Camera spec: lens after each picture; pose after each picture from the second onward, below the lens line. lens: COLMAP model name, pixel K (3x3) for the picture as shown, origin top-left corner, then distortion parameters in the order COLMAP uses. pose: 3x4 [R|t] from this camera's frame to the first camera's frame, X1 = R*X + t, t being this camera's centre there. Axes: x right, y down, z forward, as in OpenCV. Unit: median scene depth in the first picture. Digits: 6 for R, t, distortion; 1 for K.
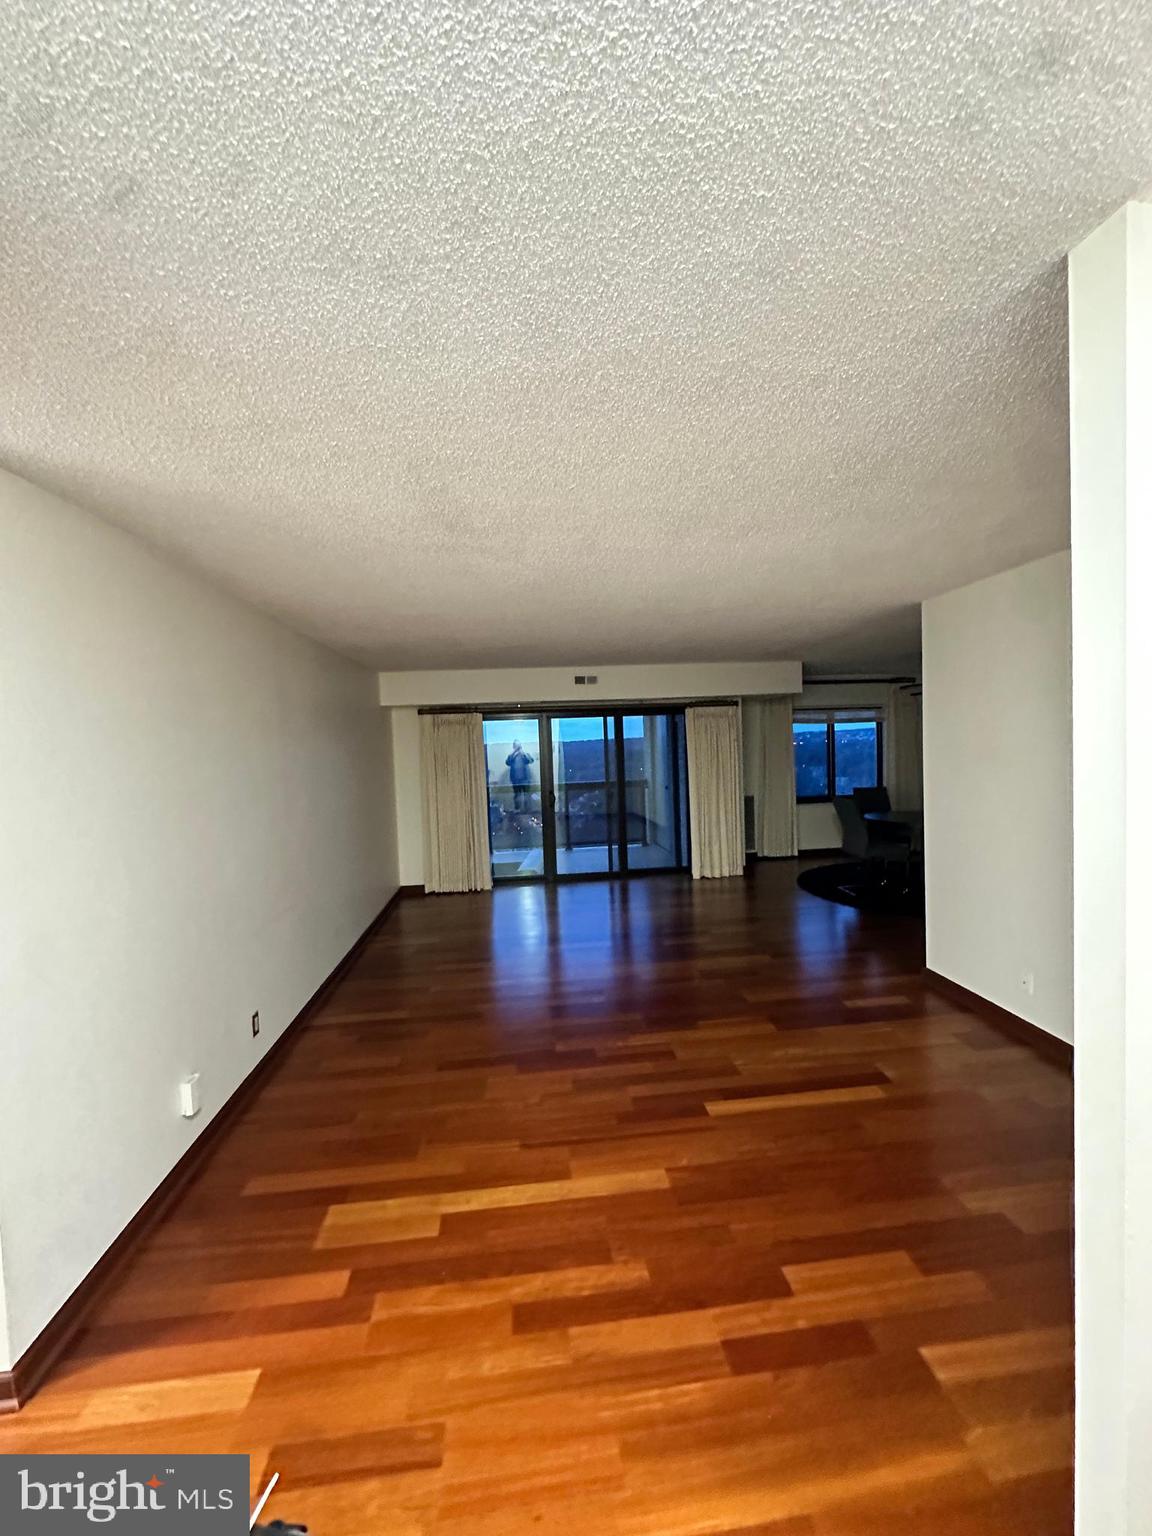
lens RADIAL K [[615.3, 0, 576.0], [0, 615.3, 768.0], [0, 0, 1]] dist [0.000344, 0.000010]
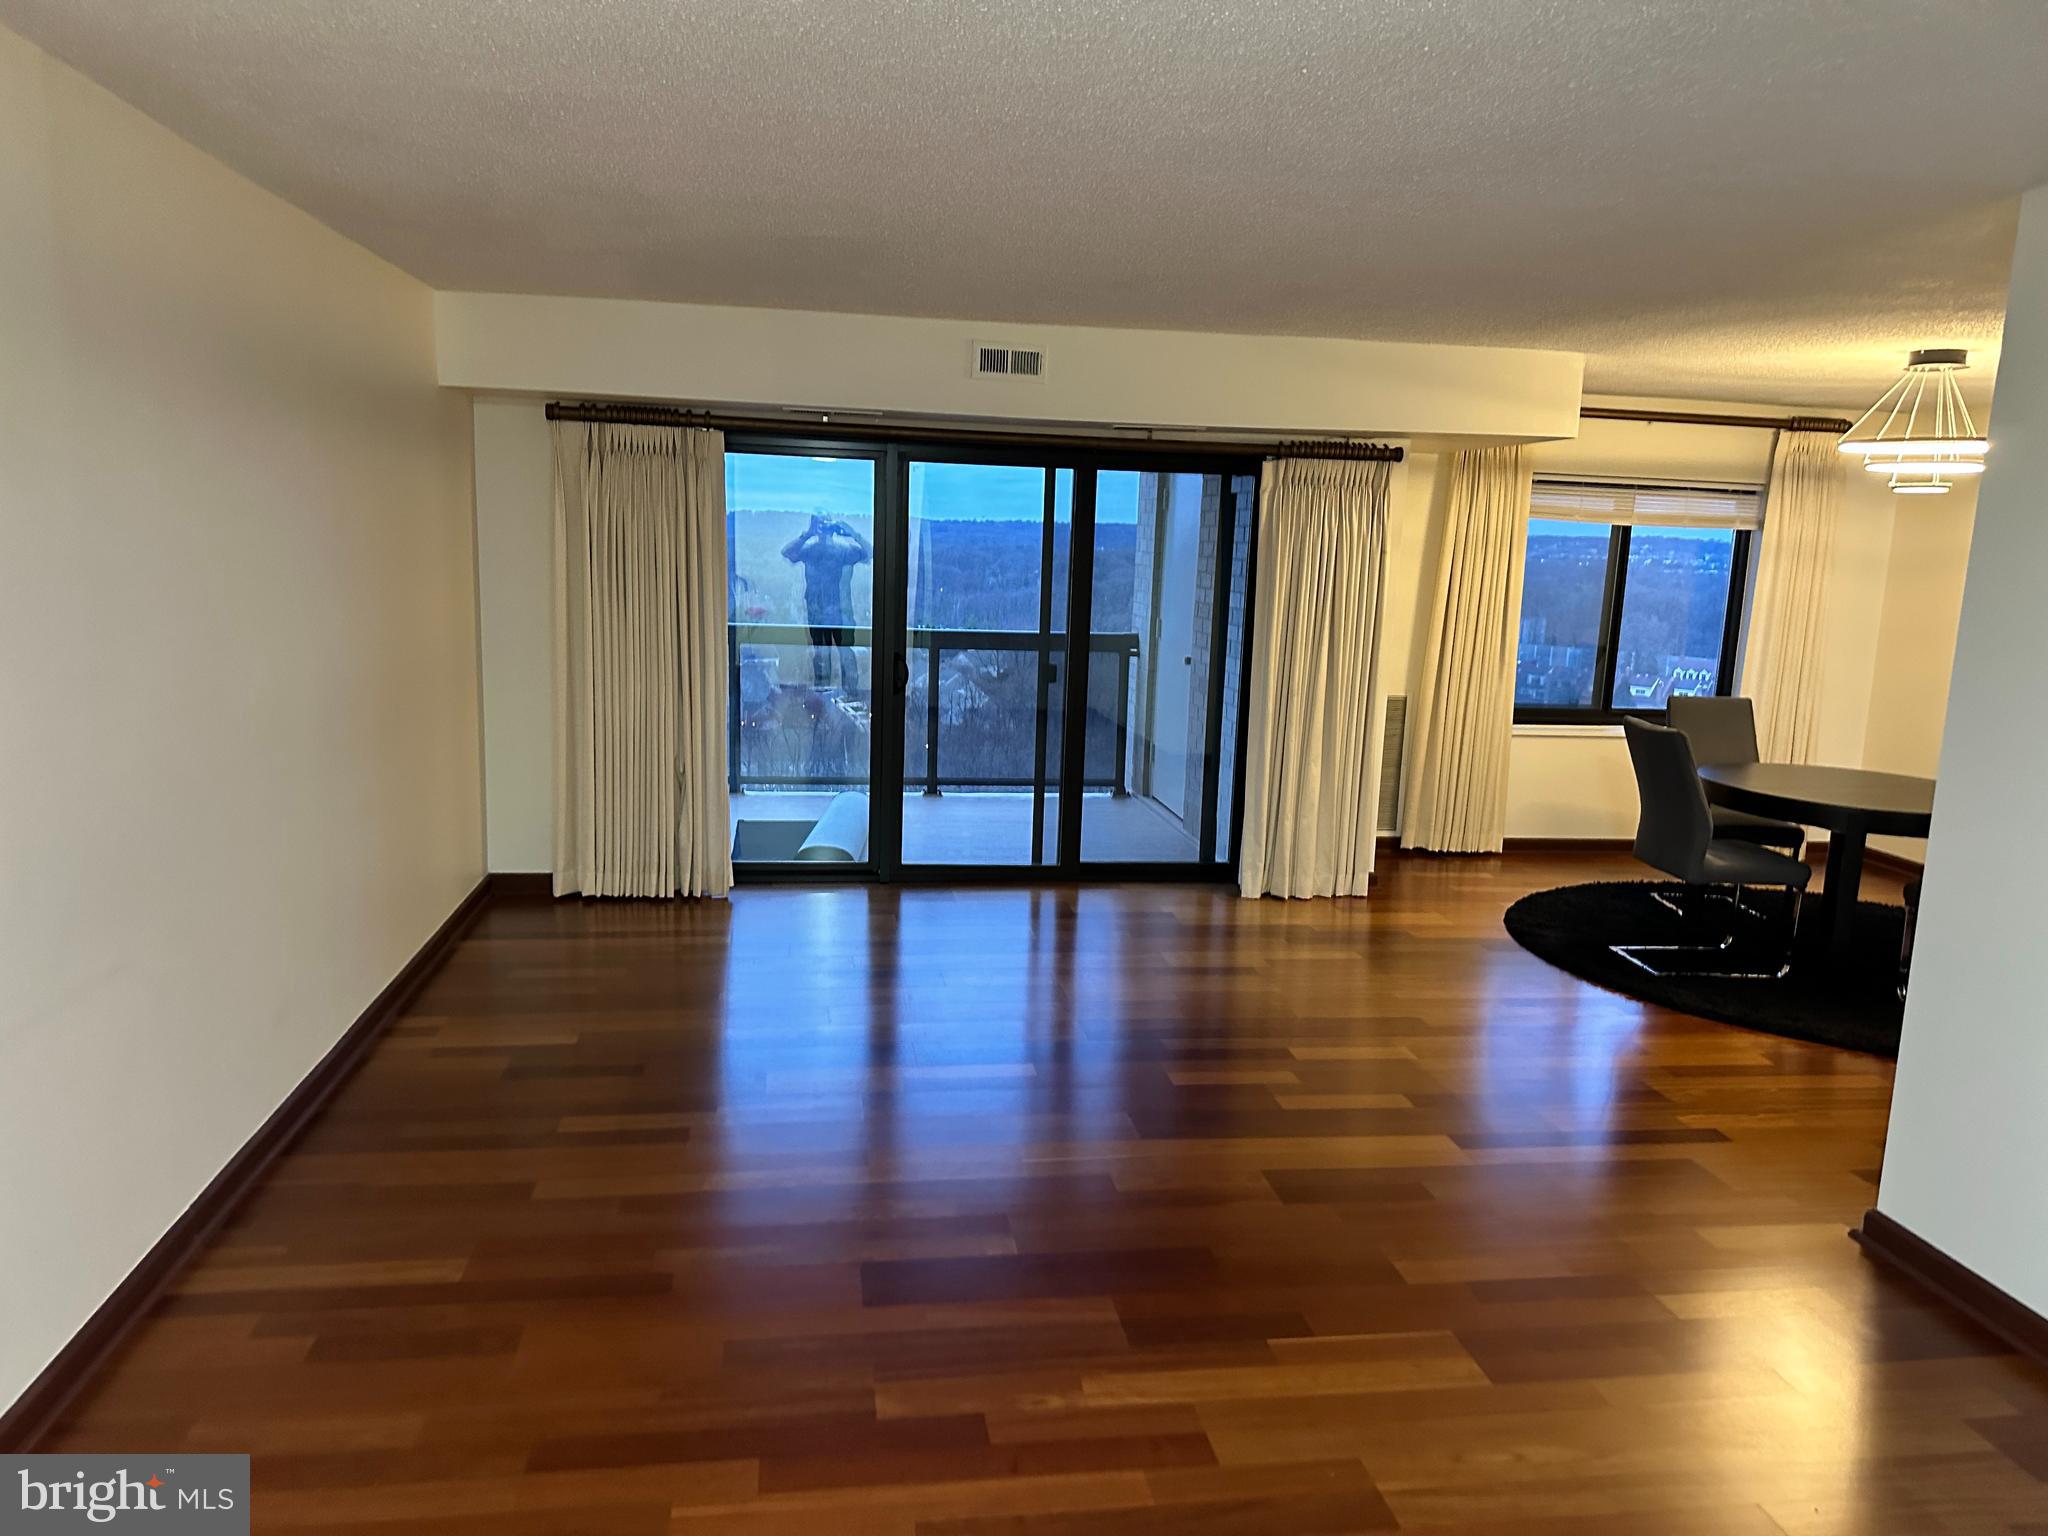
lens RADIAL K [[1372.0, 0, 1024.0], [0, 1372.0, 768.0], [0, 0, 1]] dist [0.129482, -0.201879]
pose [[0.996197, 0.062933, 0.060258, -0.009916], [-0.070477, 0.988664, 0.132579, -0.011715], [-0.051231, -0.136321, 0.989339, 0.133439]]
